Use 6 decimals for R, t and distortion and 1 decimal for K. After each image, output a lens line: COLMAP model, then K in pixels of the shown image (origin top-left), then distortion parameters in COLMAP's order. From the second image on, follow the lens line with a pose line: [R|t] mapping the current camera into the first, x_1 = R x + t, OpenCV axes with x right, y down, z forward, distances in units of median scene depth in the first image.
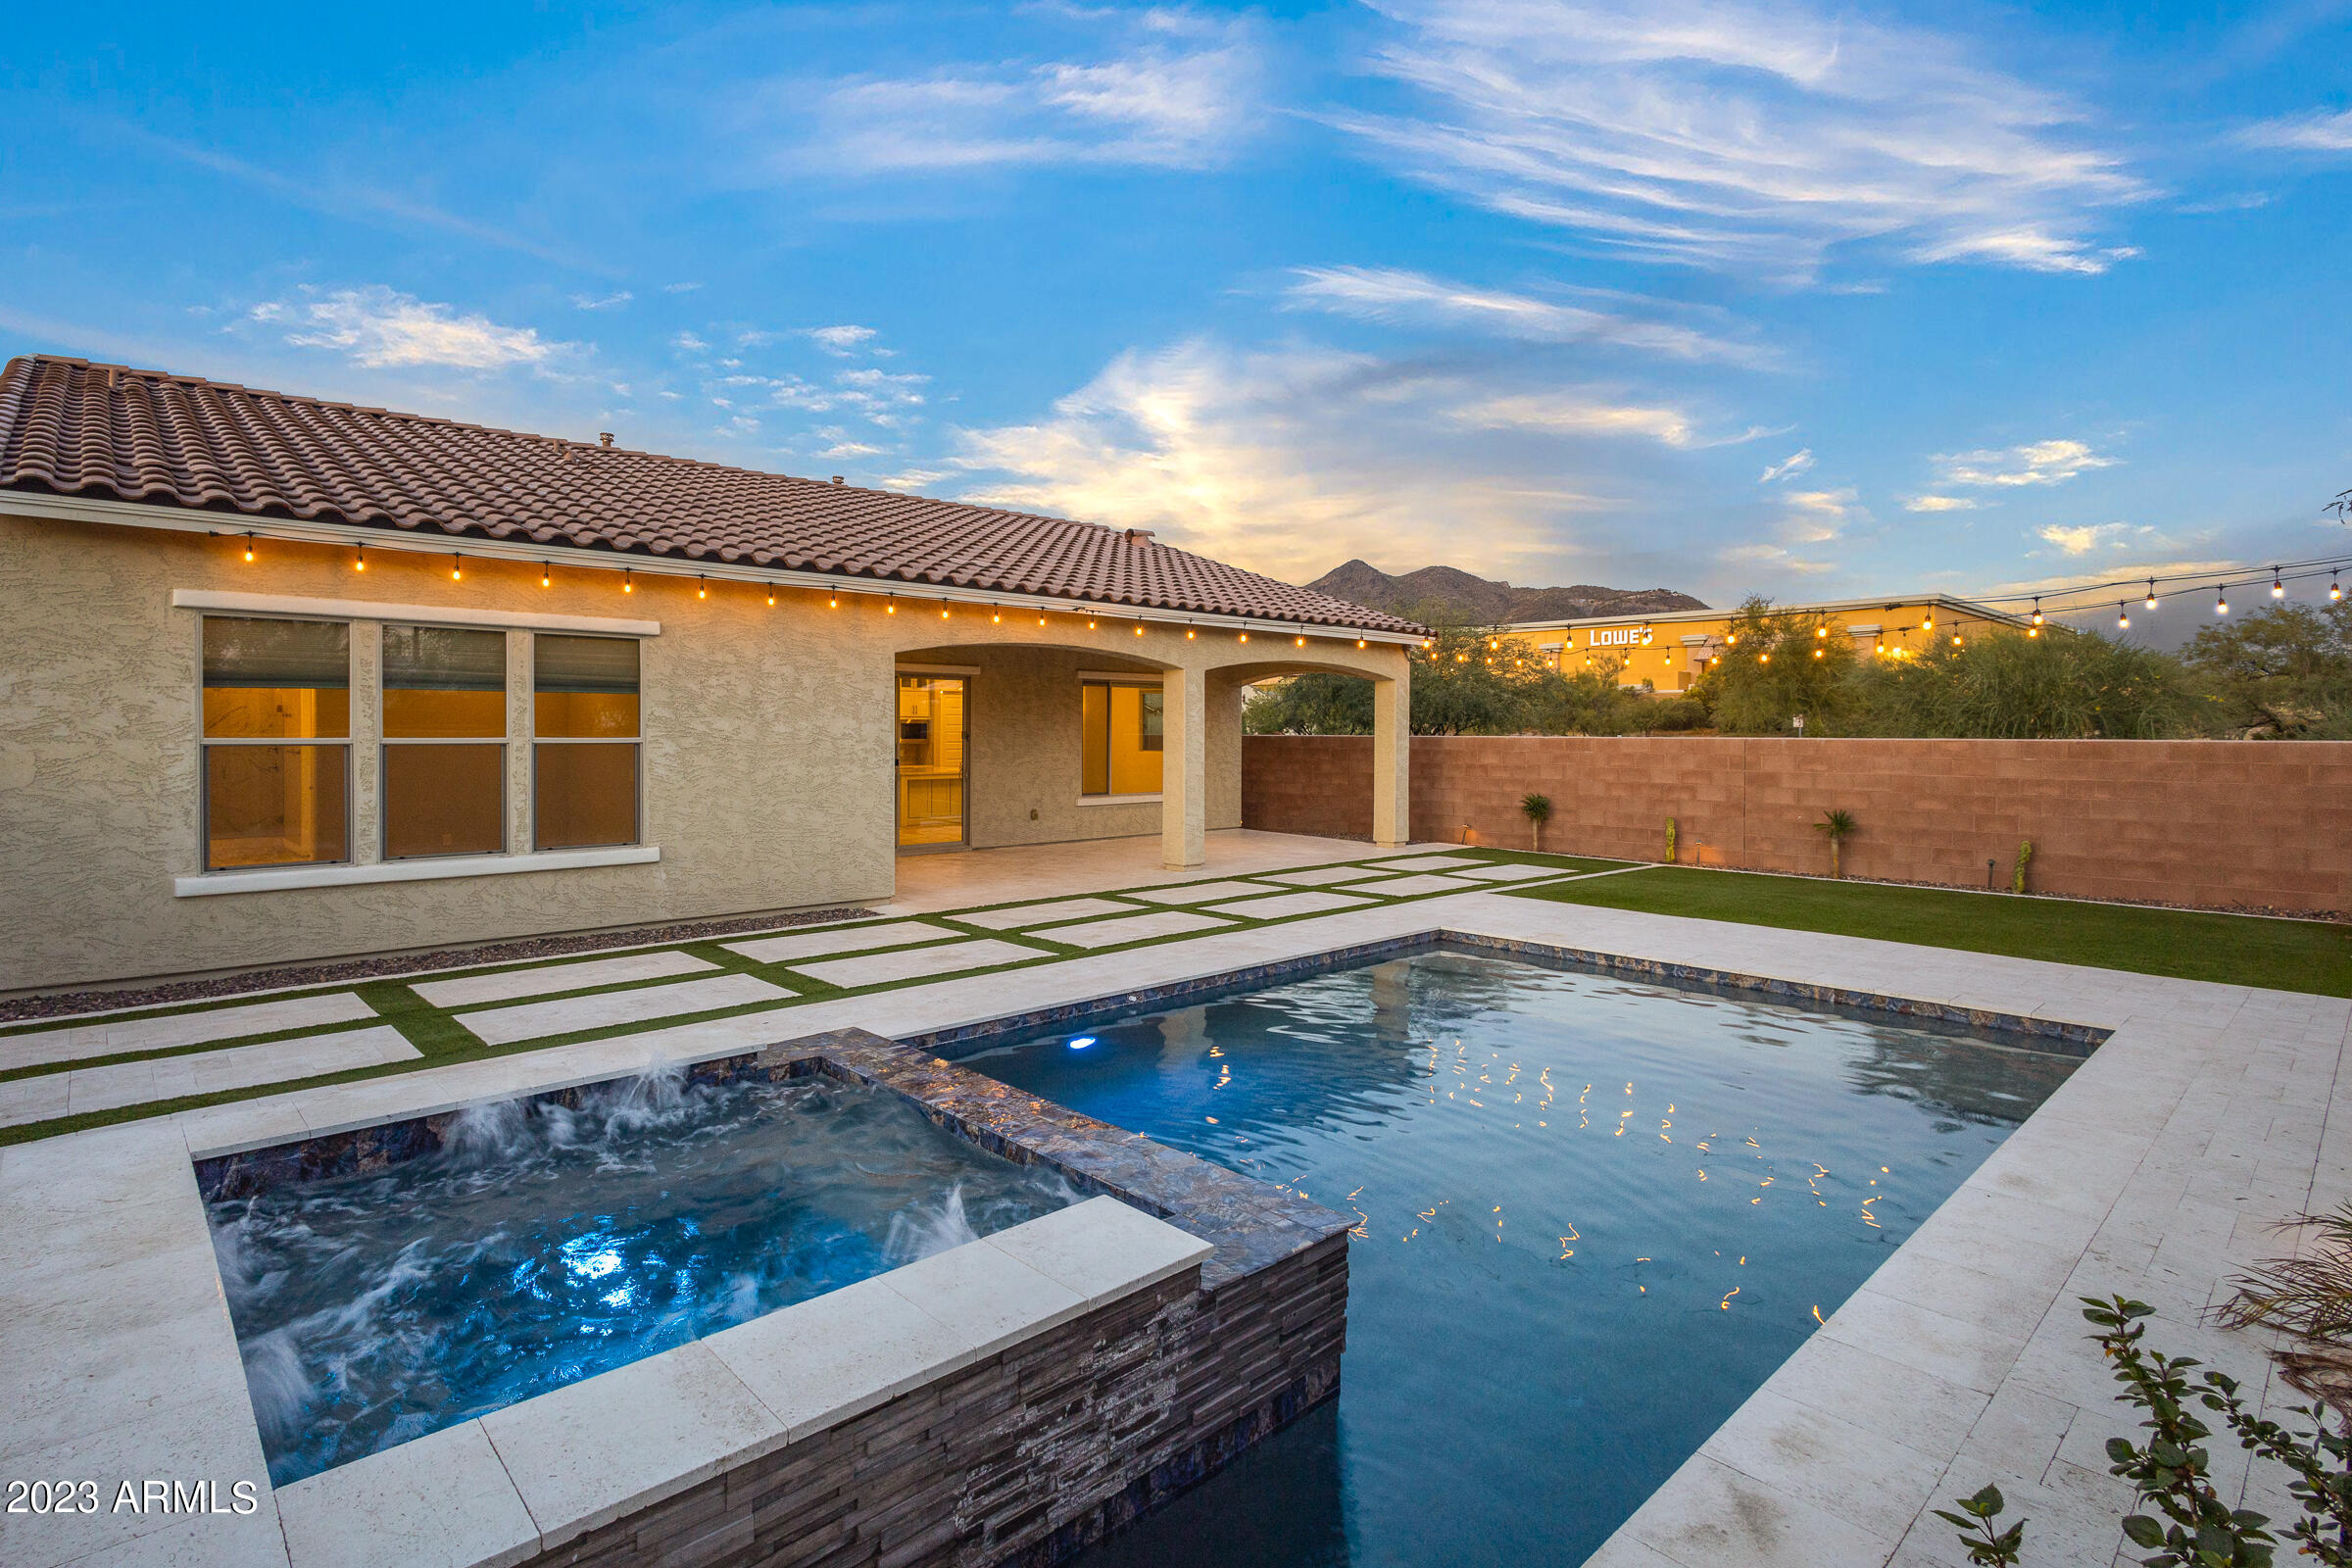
lens RADIAL K [[1131.2, 0, 1110.3], [0, 1131.2, 736.0], [0, 0, 1]] dist [-0.000456, -0.000099]
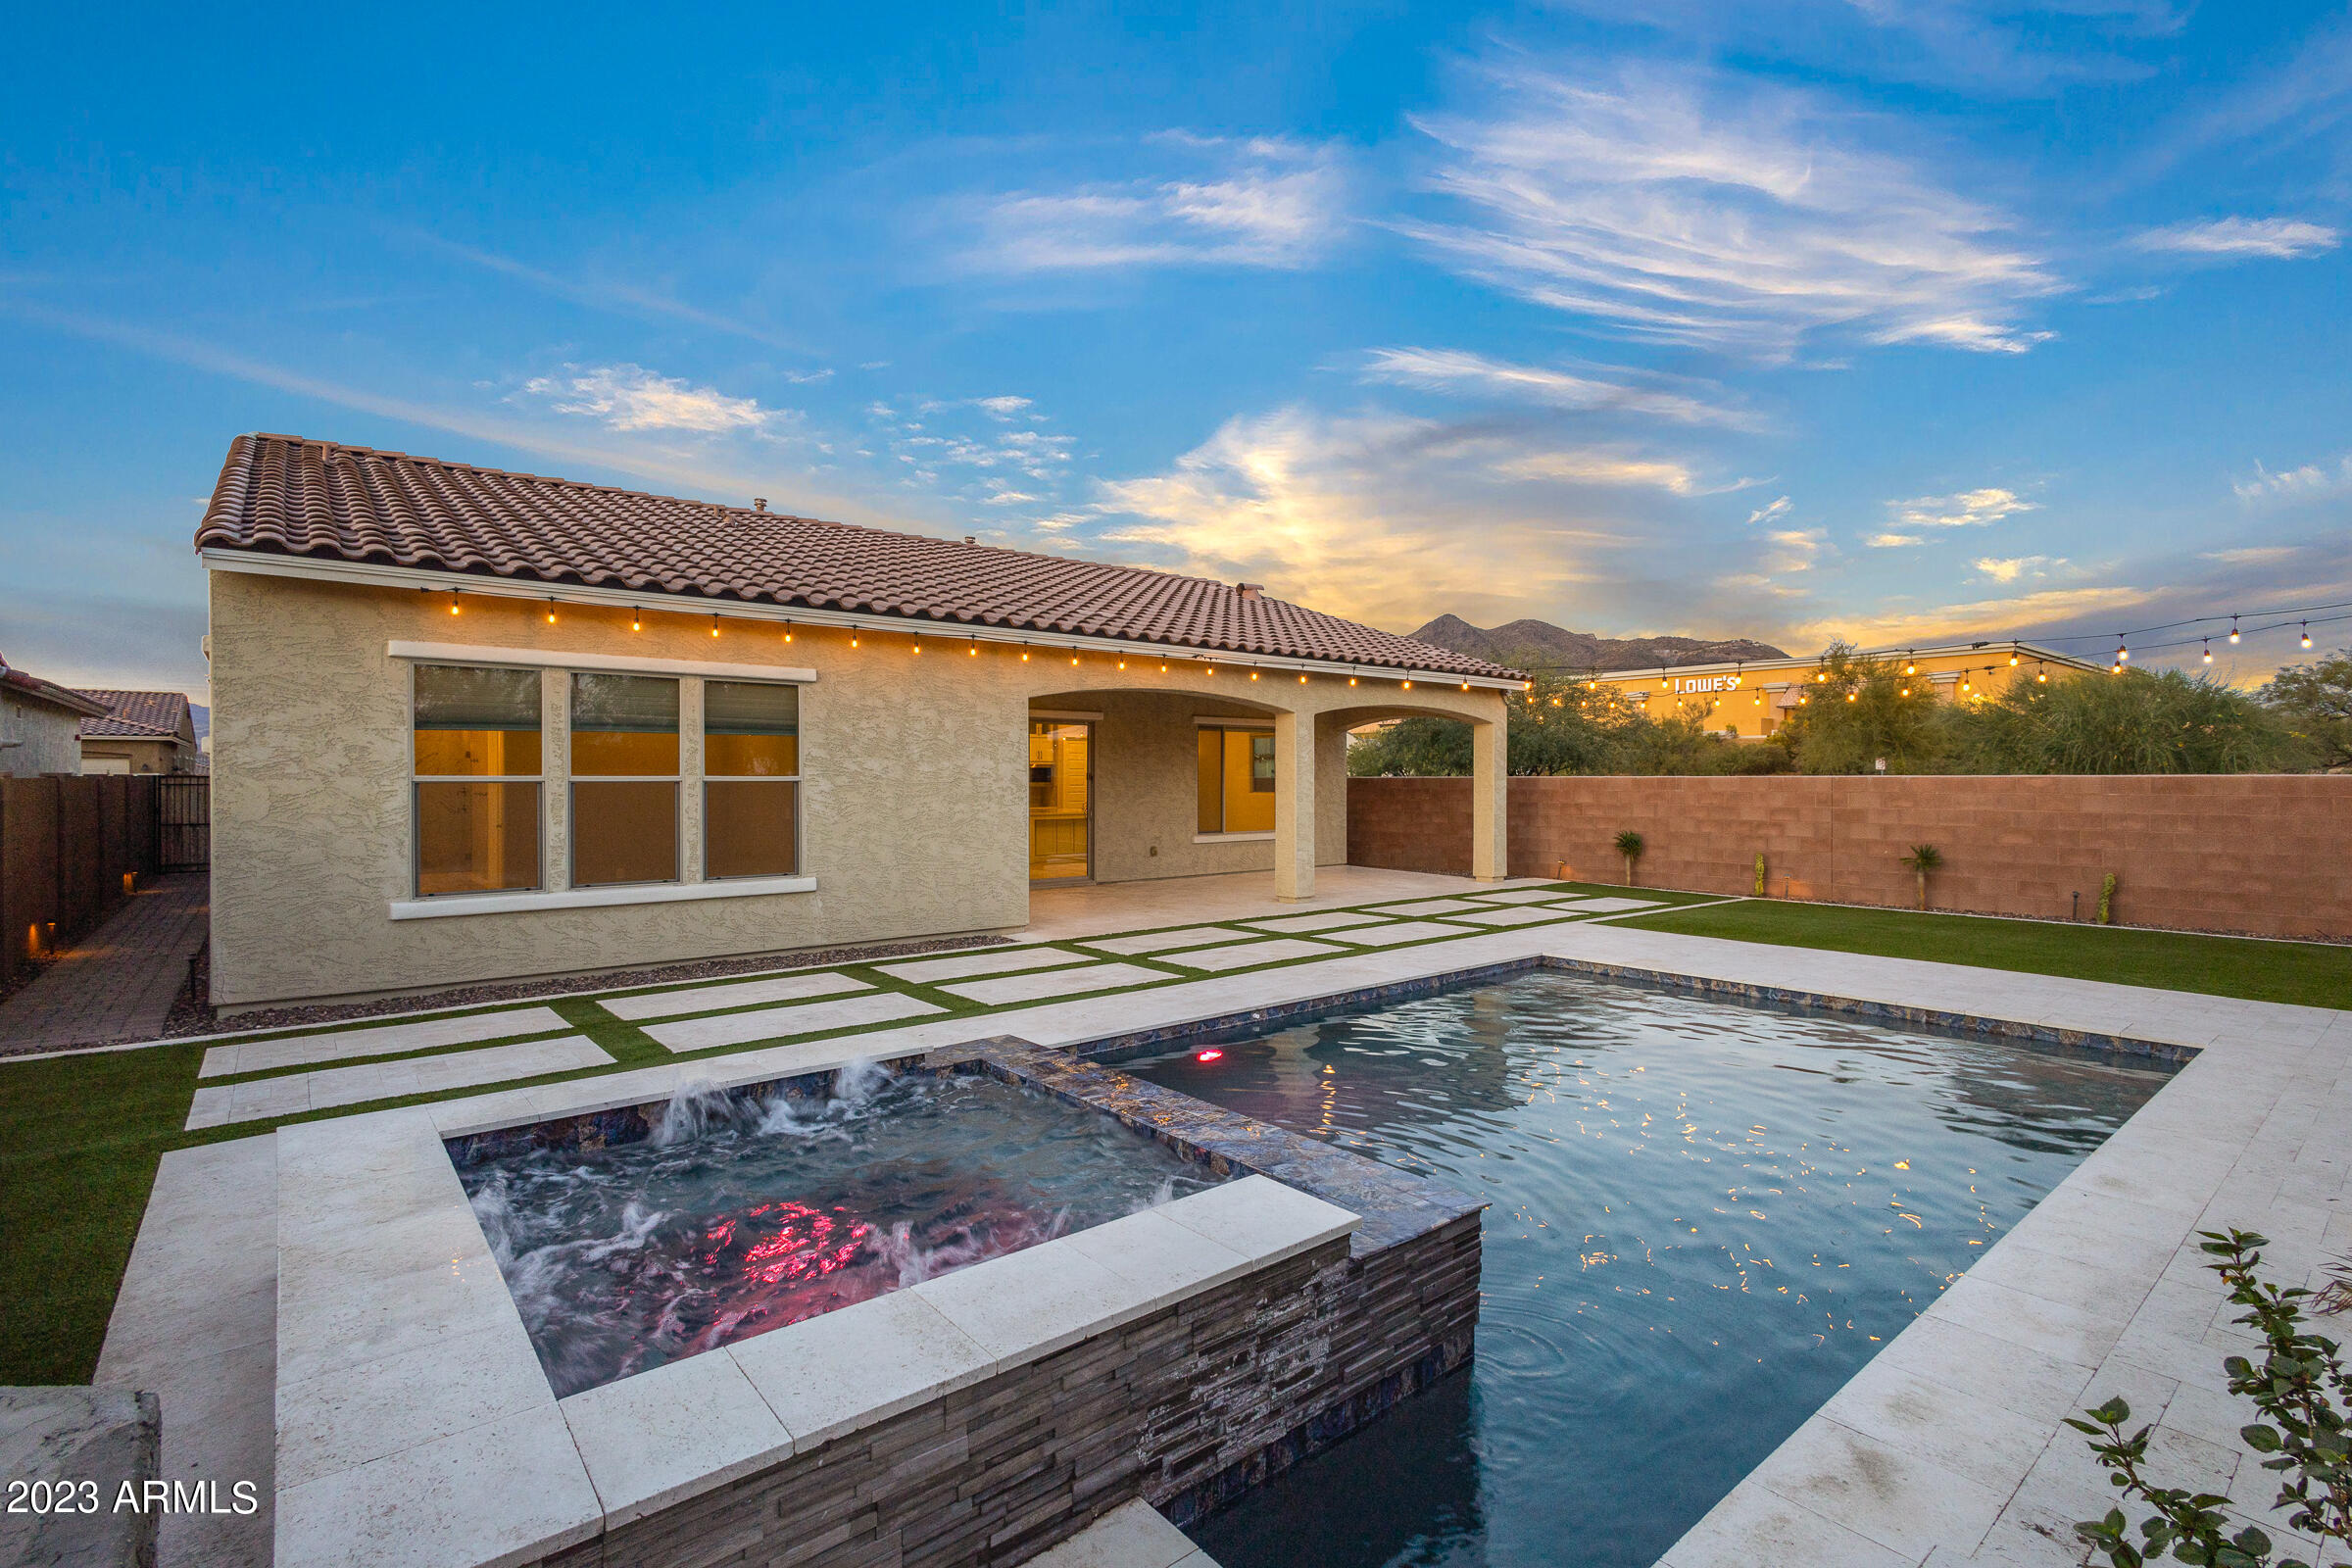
lens RADIAL K [[1069.5, 0, 1176.0], [0, 1069.5, 784.0], [0, 0, 1]] dist [0.000773, -0.001158]
pose [[0.999398, -0.006289, -0.034114, -0.018499], [0.006240, 0.999979, -0.001546, 0.012510], [0.034123, 0.001332, 0.999417, -0.013428]]
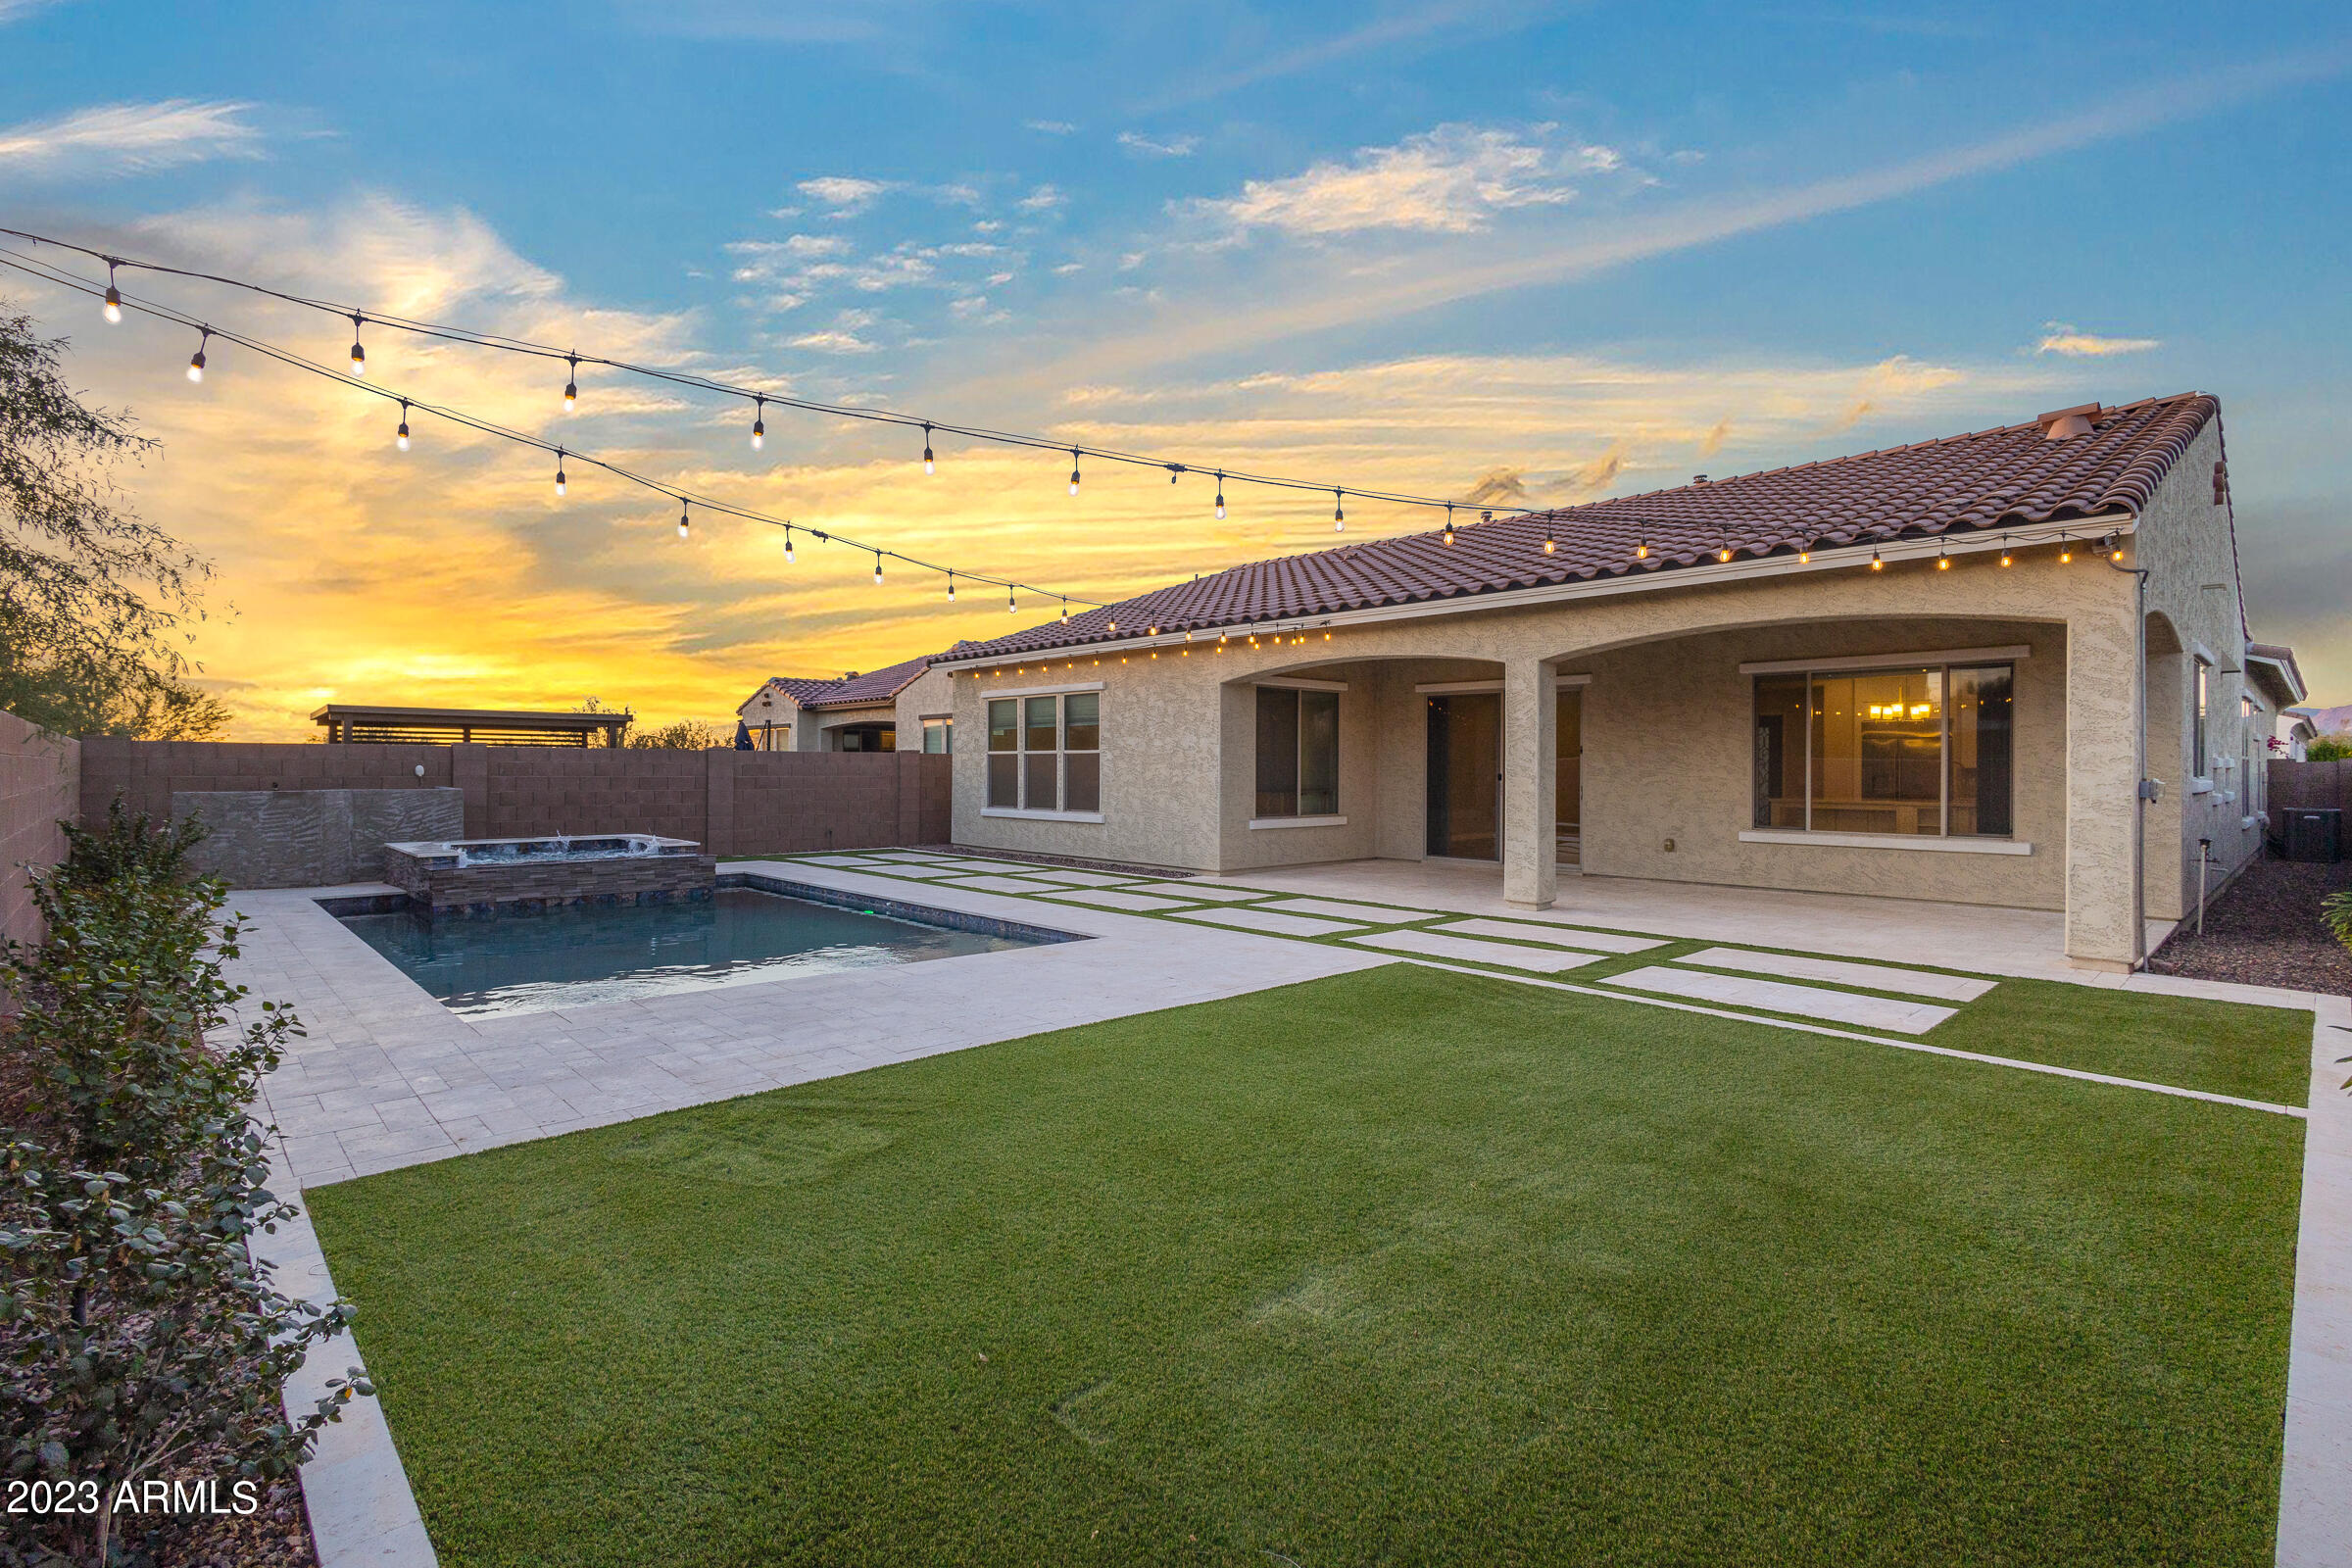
lens RADIAL K [[1069.5, 0, 1176.0], [0, 1069.5, 784.0], [0, 0, 1]] dist [0.000773, -0.001158]
pose [[0.044540, 0.009755, -0.998960, 1.206458], [-0.010603, 0.999901, 0.009291, 0.036178], [0.998951, 0.010178, 0.044639, 1.041062]]
